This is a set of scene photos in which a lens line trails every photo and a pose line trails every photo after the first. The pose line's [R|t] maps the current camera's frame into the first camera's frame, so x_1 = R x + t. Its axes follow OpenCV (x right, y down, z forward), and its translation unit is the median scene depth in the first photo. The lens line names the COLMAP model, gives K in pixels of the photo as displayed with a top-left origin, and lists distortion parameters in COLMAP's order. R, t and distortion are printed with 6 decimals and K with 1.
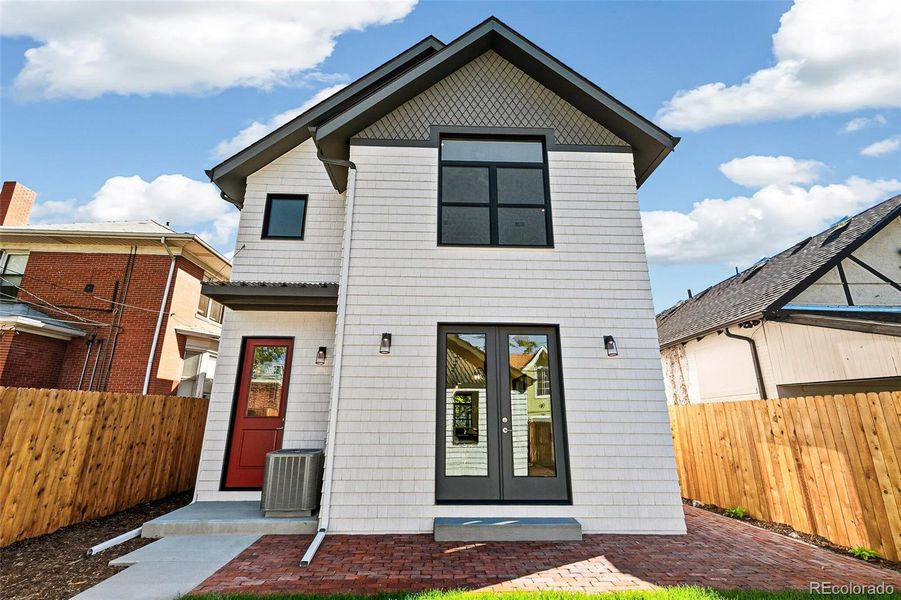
lens RADIAL K [[416.8, 0, 446.3], [0, 416.8, 298.9], [0, 0, 1]] dist [0.005954, -0.000219]
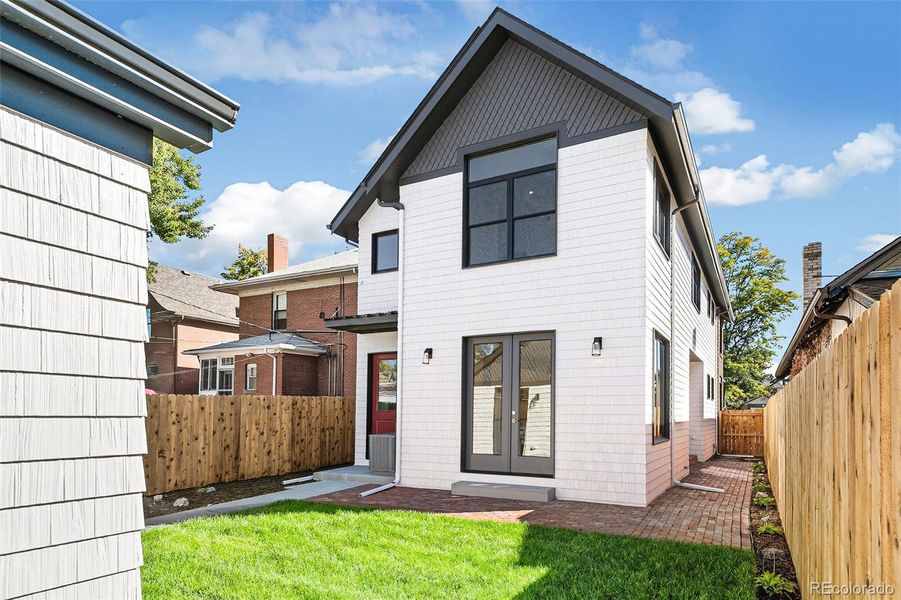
lens RADIAL K [[420.3, 0, 451.0], [0, 420.3, 405.2], [0, 0, 1]] dist [-0.000841, -0.000363]
pose [[0.892197, -0.010427, -0.451525, 0.445604], [0.127800, 0.964703, 0.230250, -0.032525], [0.433187, -0.263133, 0.862038, -0.114313]]
